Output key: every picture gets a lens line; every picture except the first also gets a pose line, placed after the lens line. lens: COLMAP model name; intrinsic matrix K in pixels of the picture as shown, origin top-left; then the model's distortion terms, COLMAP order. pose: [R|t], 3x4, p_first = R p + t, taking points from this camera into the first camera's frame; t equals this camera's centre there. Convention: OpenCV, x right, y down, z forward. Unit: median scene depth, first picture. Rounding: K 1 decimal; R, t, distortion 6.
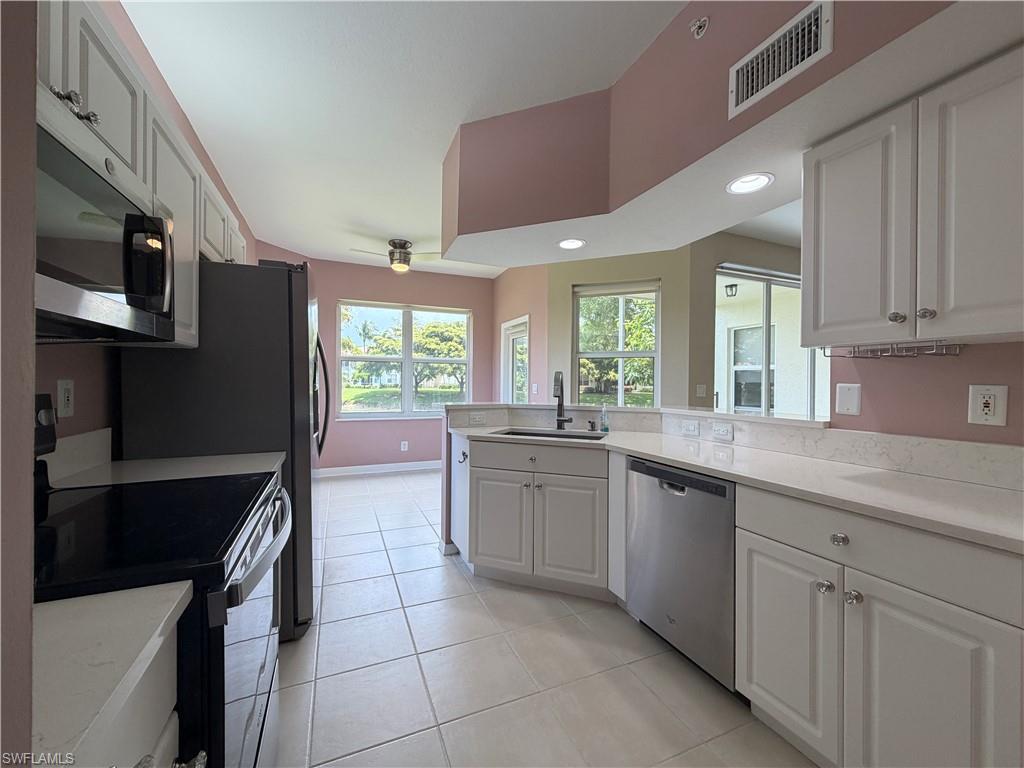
lens RADIAL K [[408.1, 0, 512.0], [0, 408.1, 384.0], [0, 0, 1]] dist [-0.000008, 0.000023]
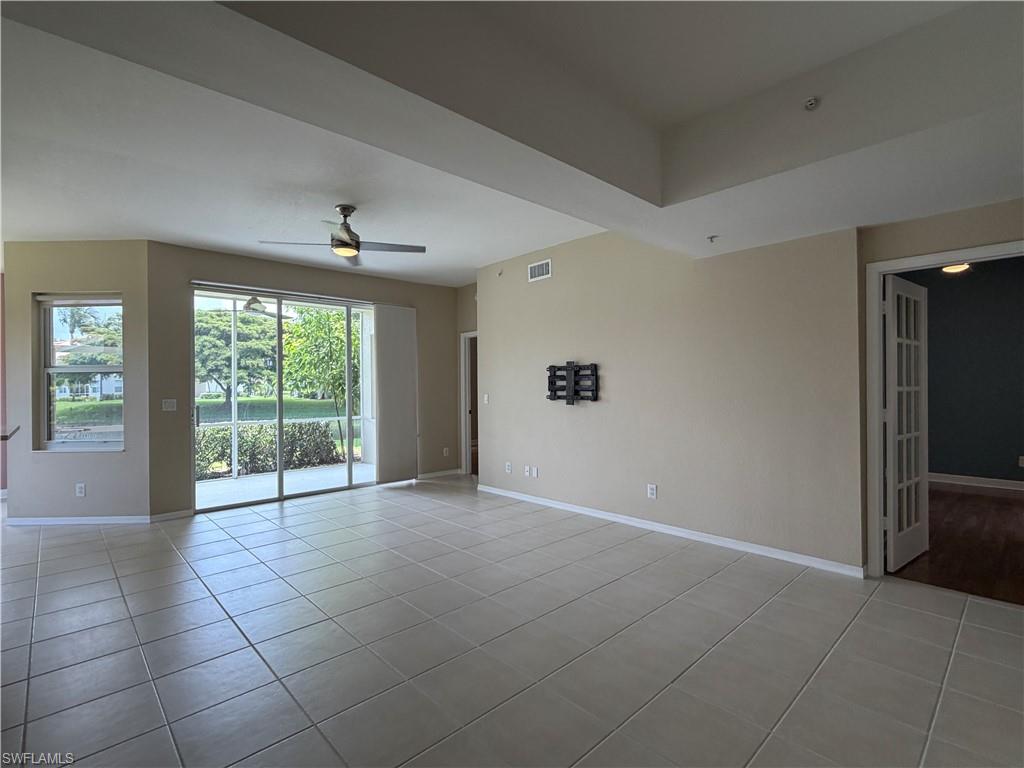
lens RADIAL K [[490.1, 0, 512.8], [0, 490.1, 385.9], [0, 0, 1]] dist [-0.000023, 0.000496]
pose [[0.937090, -0.019159, 0.348562, 1.218499], [0.020241, 0.999795, 0.000536, -0.020673], [-0.348501, 0.006553, 0.937286, -0.645851]]
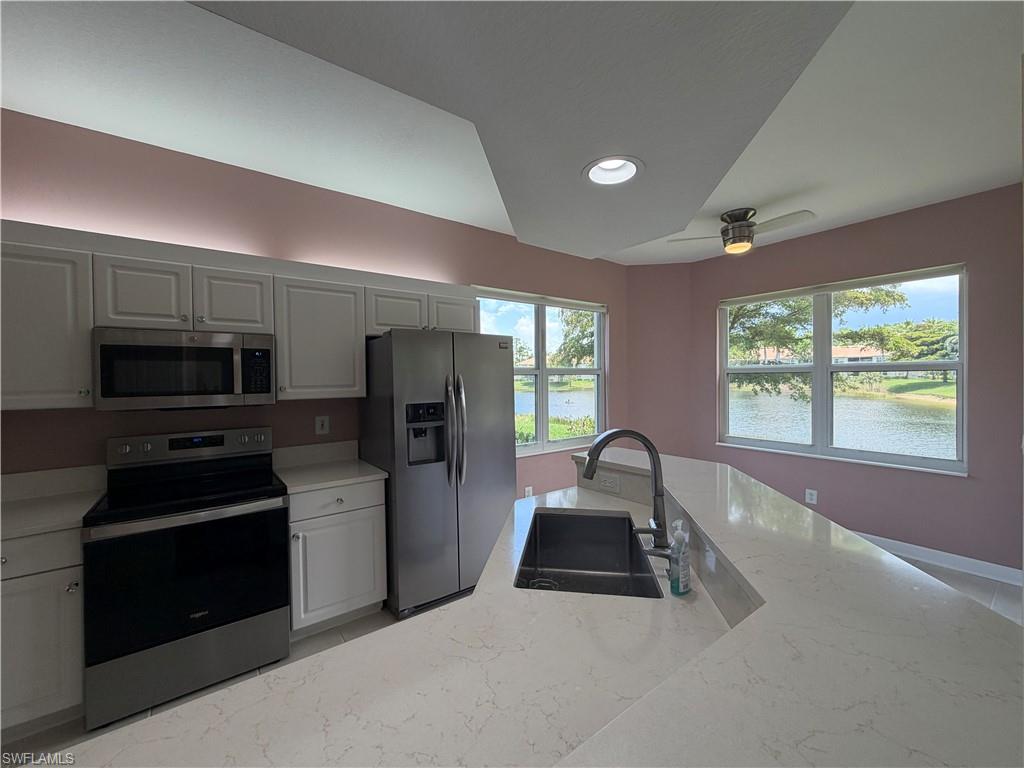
lens RADIAL K [[410.5, 0, 512.0], [0, 410.5, 384.0], [0, 0, 1]] dist [0.001463, 0.000183]
pose [[0.228321, -0.000149, -0.973586, 0.560071], [0.013670, 0.999902, 0.003053, -0.083191], [0.973490, -0.014006, 0.228301, 0.730018]]
